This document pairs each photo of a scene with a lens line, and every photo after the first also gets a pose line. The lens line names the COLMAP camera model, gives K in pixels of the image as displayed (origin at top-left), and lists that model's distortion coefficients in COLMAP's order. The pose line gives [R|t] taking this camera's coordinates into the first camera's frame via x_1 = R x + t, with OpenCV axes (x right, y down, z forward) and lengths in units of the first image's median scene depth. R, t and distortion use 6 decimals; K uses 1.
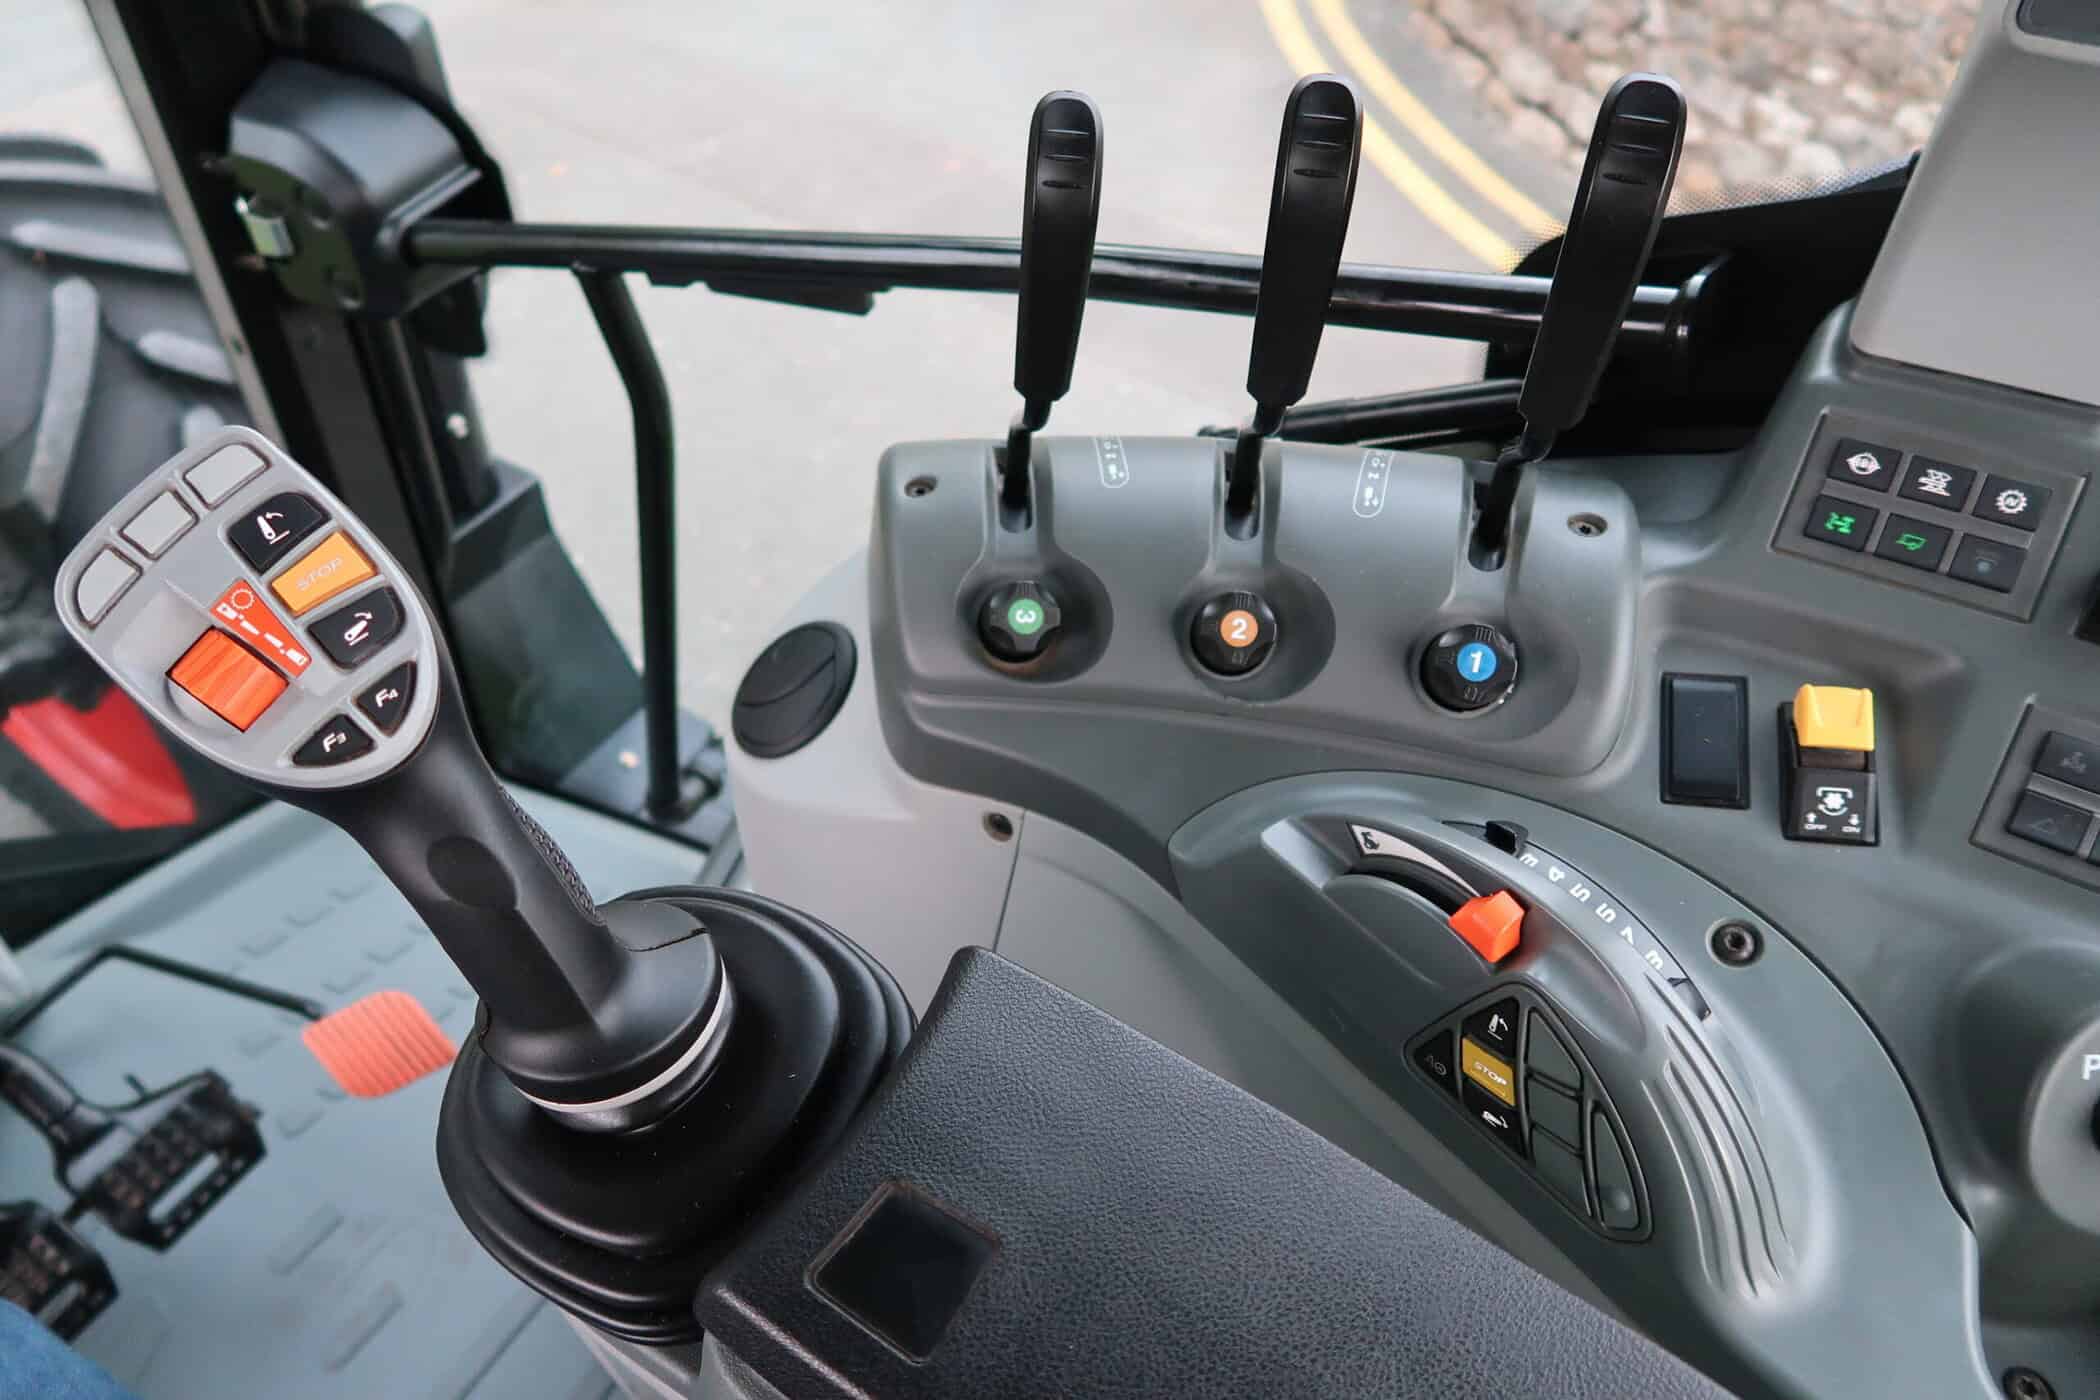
lens RADIAL K [[1452.6, 0, 1047.8], [0, 1452.6, 700.1], [0, 0, 1]] dist [-0.026396, 0.009176]
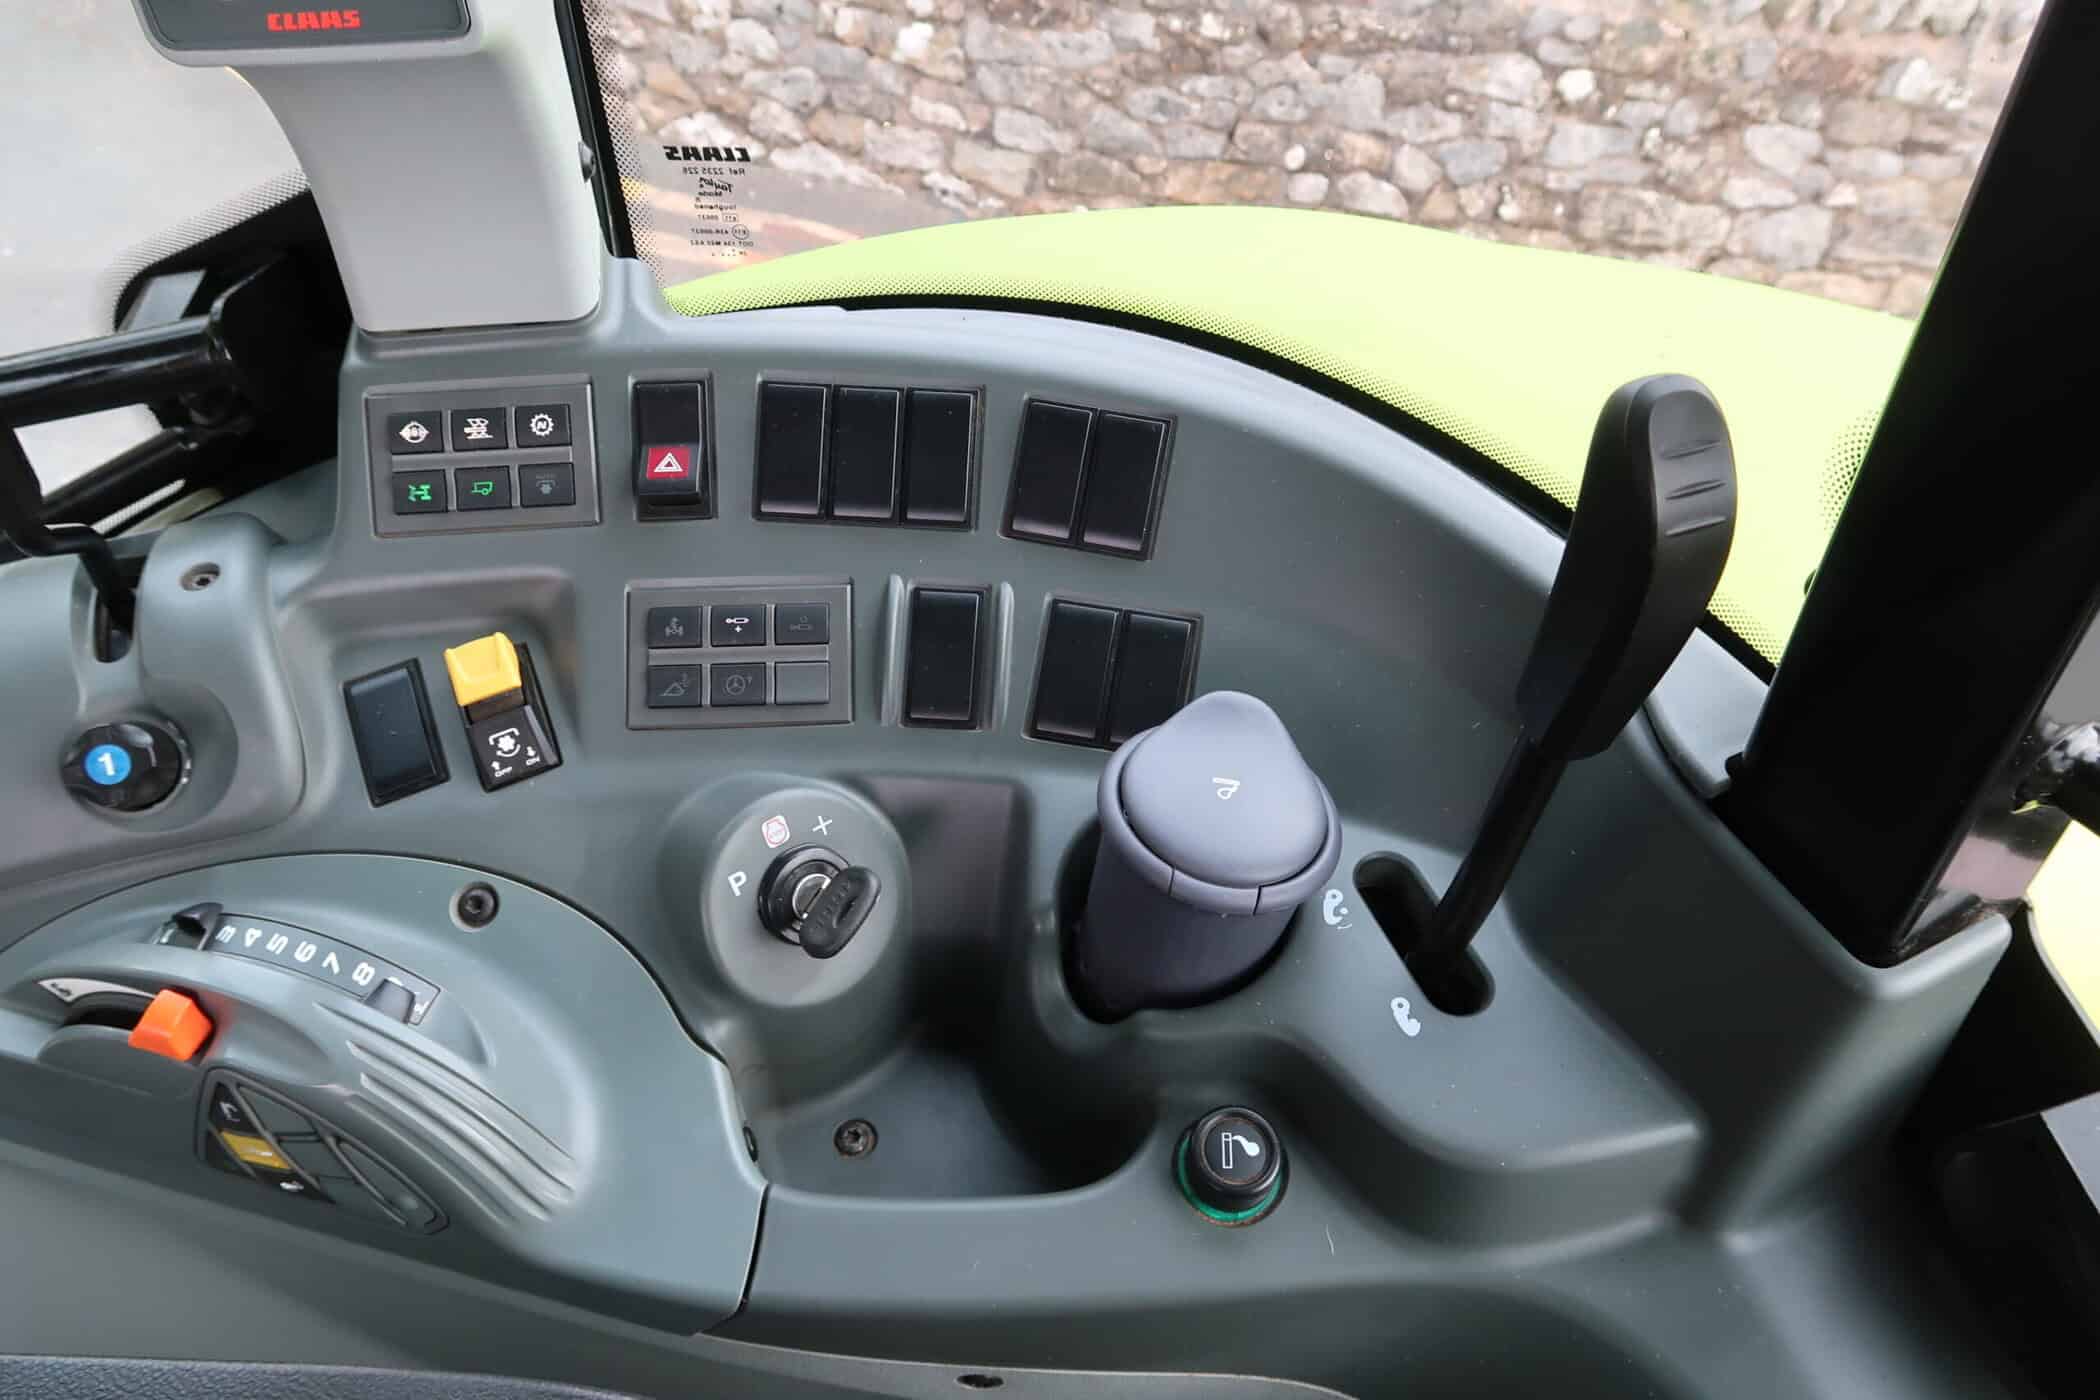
lens RADIAL K [[1452.6, 0, 1047.8], [0, 1452.6, 700.1], [0, 0, 1]] dist [-0.026396, 0.009176]
pose [[0.800331, -0.414498, 0.433200, 0.407296], [0.393610, 0.908265, 0.141865, 0.045666], [-0.452264, 0.056973, 0.890063, -0.134091]]
